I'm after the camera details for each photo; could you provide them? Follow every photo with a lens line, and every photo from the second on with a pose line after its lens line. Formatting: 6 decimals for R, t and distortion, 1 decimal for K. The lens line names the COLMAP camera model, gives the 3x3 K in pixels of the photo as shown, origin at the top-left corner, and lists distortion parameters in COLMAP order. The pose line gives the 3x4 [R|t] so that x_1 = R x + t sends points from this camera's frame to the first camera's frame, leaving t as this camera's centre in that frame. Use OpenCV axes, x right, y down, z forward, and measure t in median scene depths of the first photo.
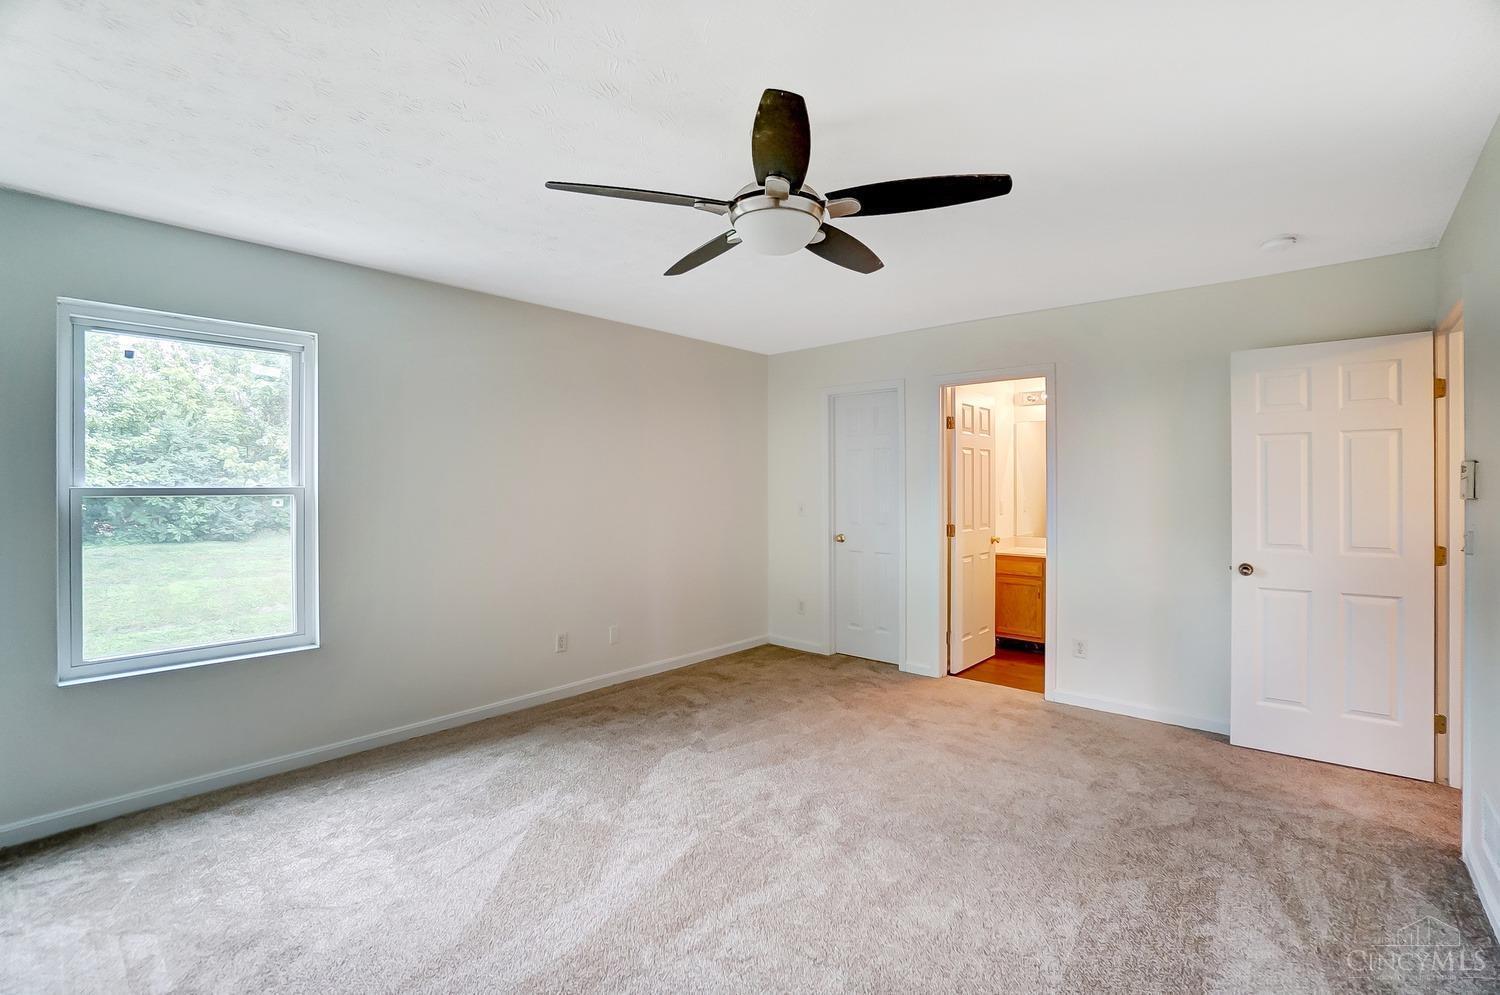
lens RADIAL K [[685.2, 0, 750.9], [0, 685.2, 490.2], [0, 0, 1]] dist [-0.034699, 0.017590]
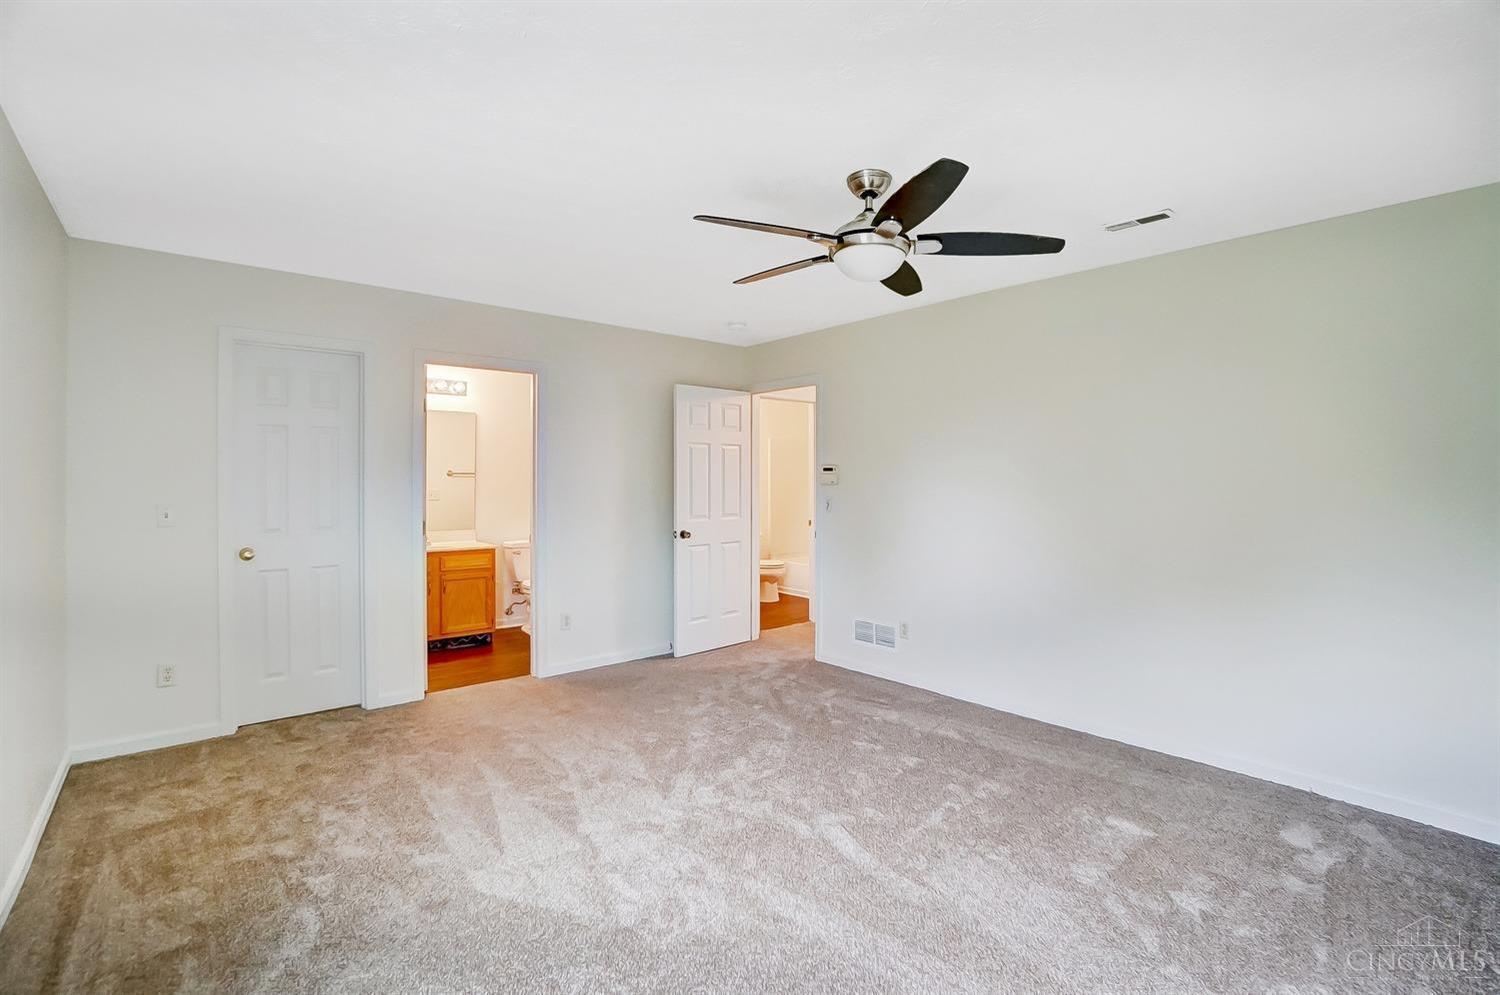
lens RADIAL K [[685.2, 0, 750.9], [0, 685.2, 490.2], [0, 0, 1]] dist [-0.034699, 0.017590]
pose [[0.141141, -0.016773, 0.989847, -0.575281], [0.003088, 0.999859, 0.016502, -0.003492], [-0.989985, 0.000727, 0.141173, 0.519549]]
